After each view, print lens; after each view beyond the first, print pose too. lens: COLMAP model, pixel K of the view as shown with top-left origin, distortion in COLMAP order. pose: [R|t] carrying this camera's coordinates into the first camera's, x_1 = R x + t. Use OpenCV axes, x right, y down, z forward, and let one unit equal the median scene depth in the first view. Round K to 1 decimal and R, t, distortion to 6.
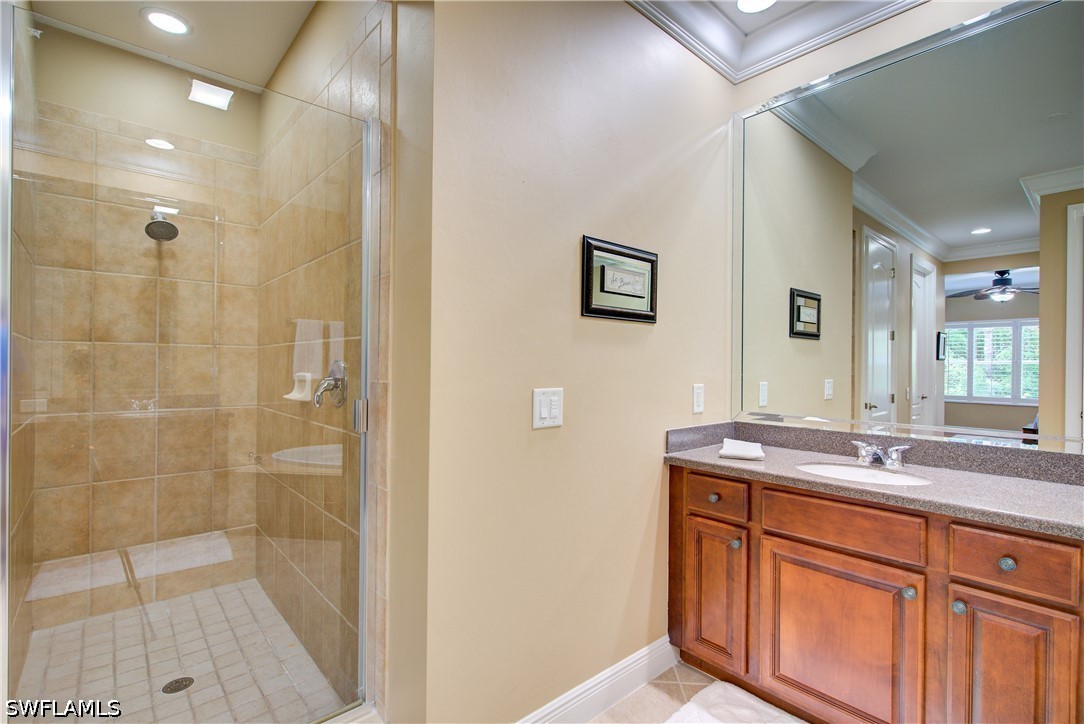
lens RADIAL K [[504.7, 0, 544.3], [0, 504.7, 365.8], [0, 0, 1]] dist [0.003216, -0.000730]
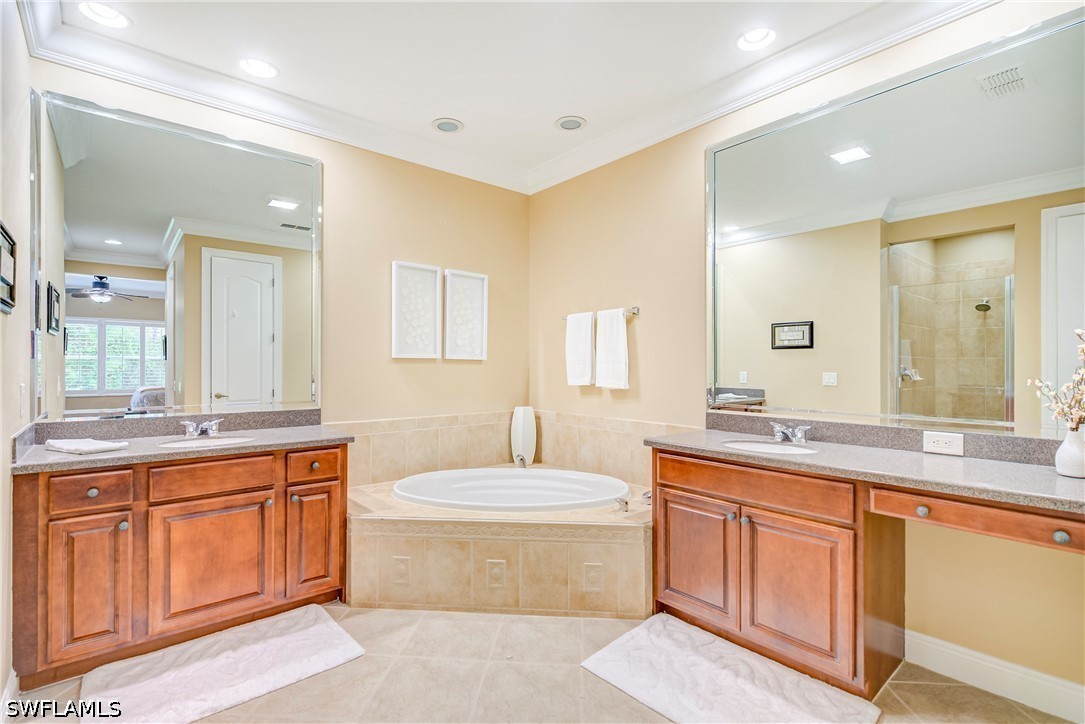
lens RADIAL K [[505.1, 0, 544.8], [0, 505.1, 362.3], [0, 0, 1]] dist [0.003216, -0.000730]
pose [[0.006105, -0.002098, 0.999979, -0.712338], [-0.002892, 0.999994, 0.002116, -0.006806], [-0.999977, -0.002905, 0.006099, 0.080526]]
